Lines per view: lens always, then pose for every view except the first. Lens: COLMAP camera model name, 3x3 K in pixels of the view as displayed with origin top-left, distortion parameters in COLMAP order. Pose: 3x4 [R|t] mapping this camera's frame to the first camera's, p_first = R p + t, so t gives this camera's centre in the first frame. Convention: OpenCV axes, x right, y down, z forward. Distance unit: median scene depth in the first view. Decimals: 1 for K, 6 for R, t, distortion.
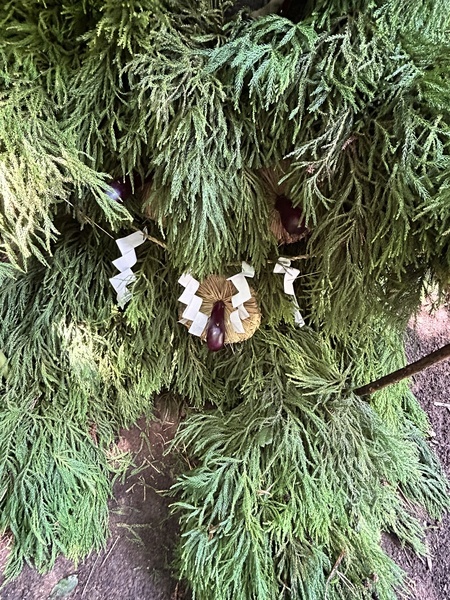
lens RADIAL K [[343.8, 0, 228.6], [0, 343.8, 297.1], [0, 0, 1]] dist [-0.003901, -0.000564]
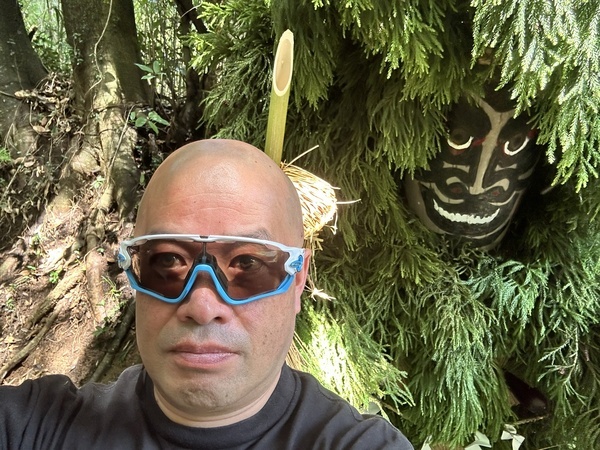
lens RADIAL K [[411.0, 0, 298.1], [0, 411.0, 225.6], [0, 0, 1]] dist [0.082105, -0.115196]
pose [[0.997856, 0.018512, 0.062770, -0.619846], [0.007743, 0.919017, -0.394142, -0.182758], [-0.064983, 0.393784, 0.916903, -0.440508]]
